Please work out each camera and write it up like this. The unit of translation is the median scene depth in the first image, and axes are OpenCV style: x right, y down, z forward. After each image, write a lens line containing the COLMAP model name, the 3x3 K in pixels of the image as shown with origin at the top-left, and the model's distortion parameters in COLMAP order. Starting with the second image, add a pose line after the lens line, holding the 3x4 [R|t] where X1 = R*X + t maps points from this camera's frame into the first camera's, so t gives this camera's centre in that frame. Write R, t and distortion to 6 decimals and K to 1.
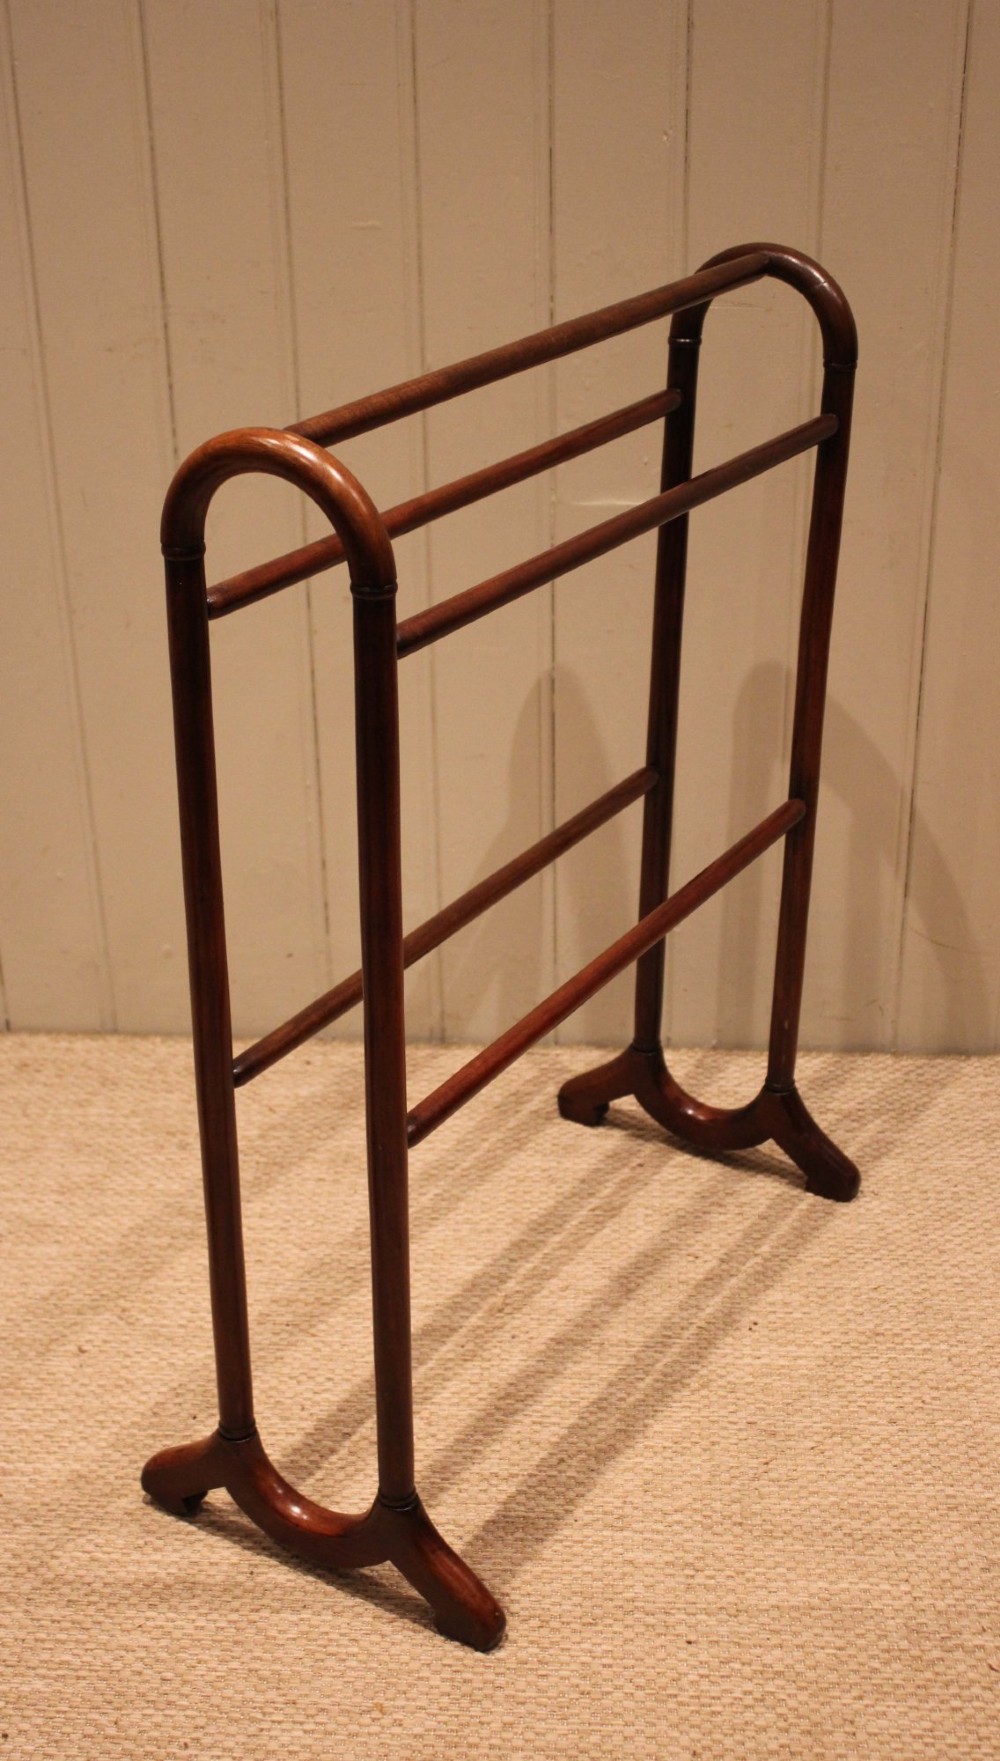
lens RADIAL K [[2237.2, 0, 457.4], [0, 2237.2, 880.3], [0, 0, 1]] dist [0.005711, 0.000000]
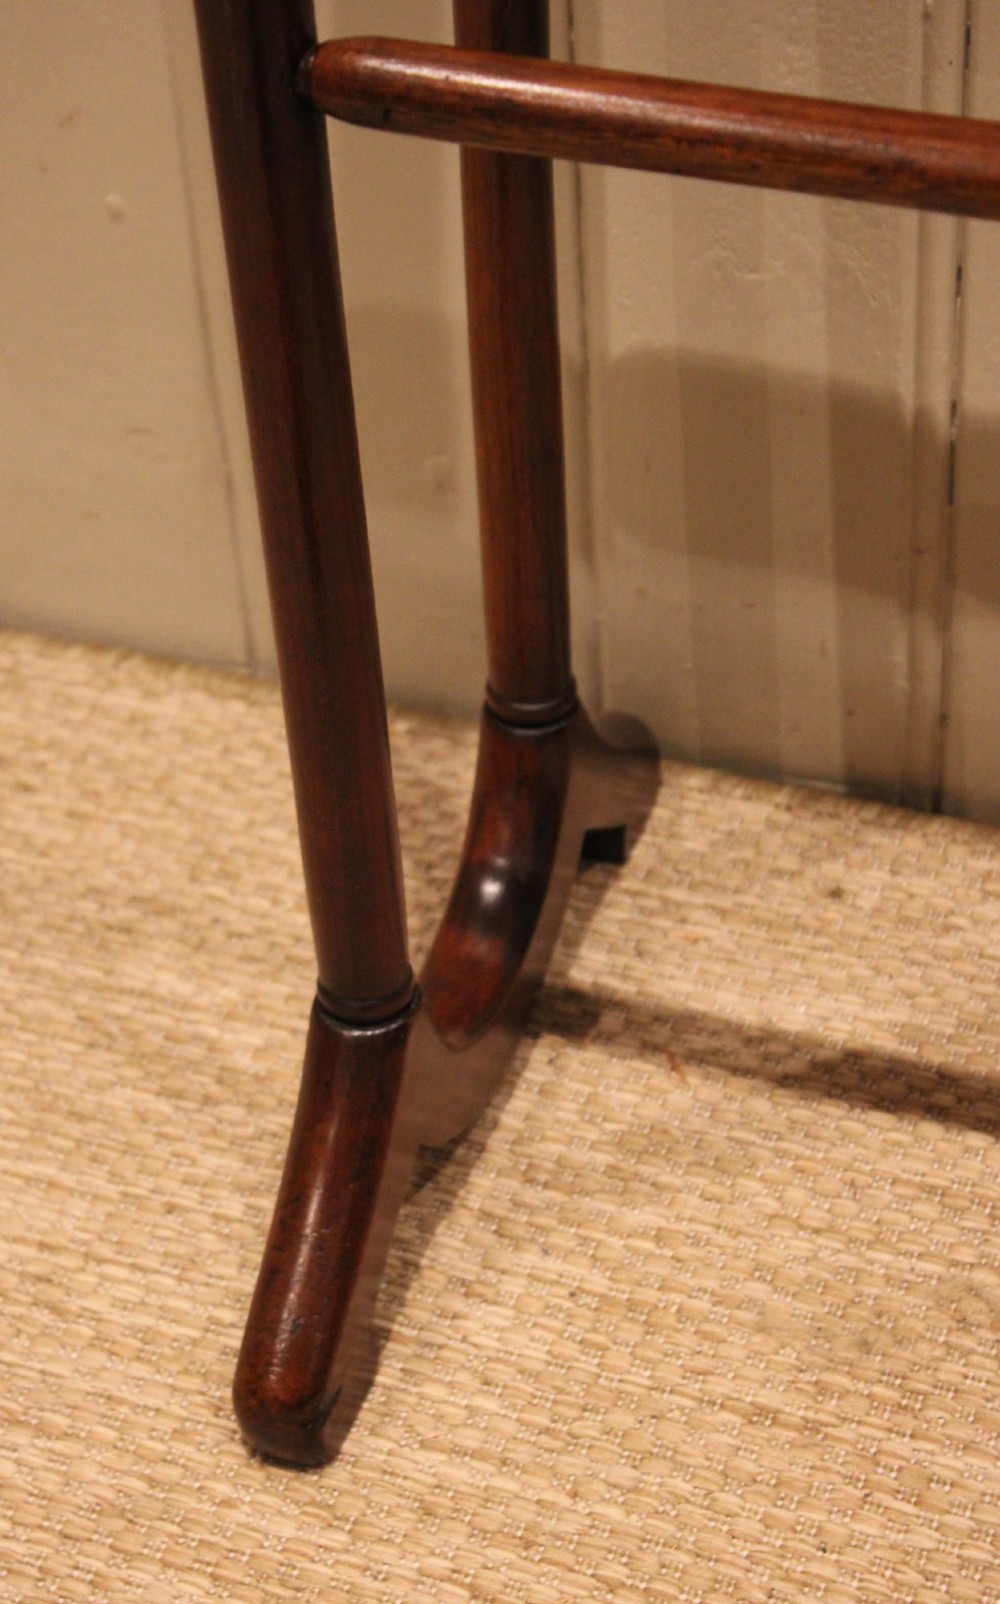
lens RADIAL K [[3732.6, 0, 495.8], [0, 3732.6, 798.8], [0, 0, 1]] dist [0.123860, 0.000000]
pose [[0.961192, 0.156503, -0.227191, 0.004671], [-0.092147, 0.958352, 0.270317, -0.076594], [0.260035, -0.238891, 0.935582, 0.568122]]
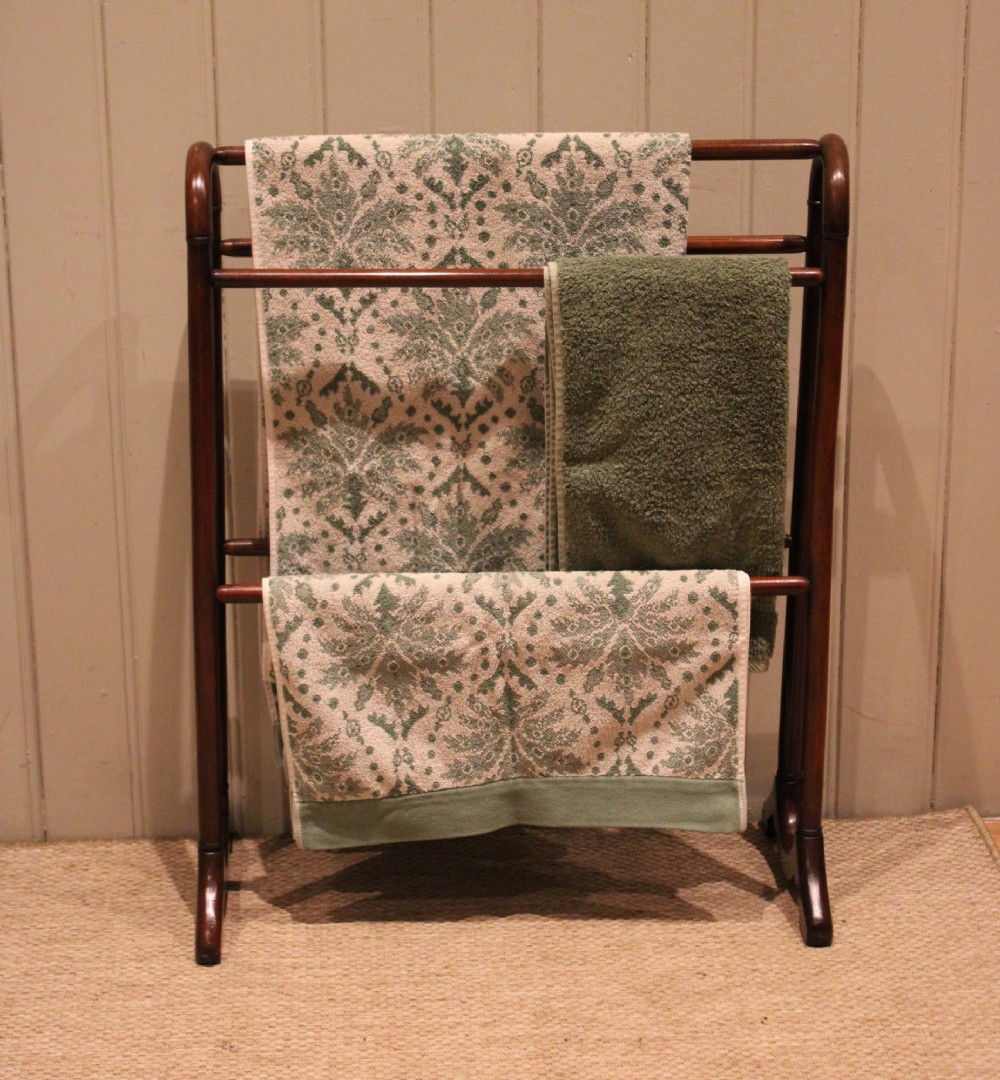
lens RADIAL K [[2530.1, 0, 466.5], [0, 2530.1, 453.2], [0, 0, 1]] dist [0.119172, 0.000000]
pose [[0.991341, -0.027888, 0.128315, -0.175868], [0.048123, 0.986358, -0.157421, 0.100236], [-0.122175, 0.162233, 0.979160, -0.327089]]
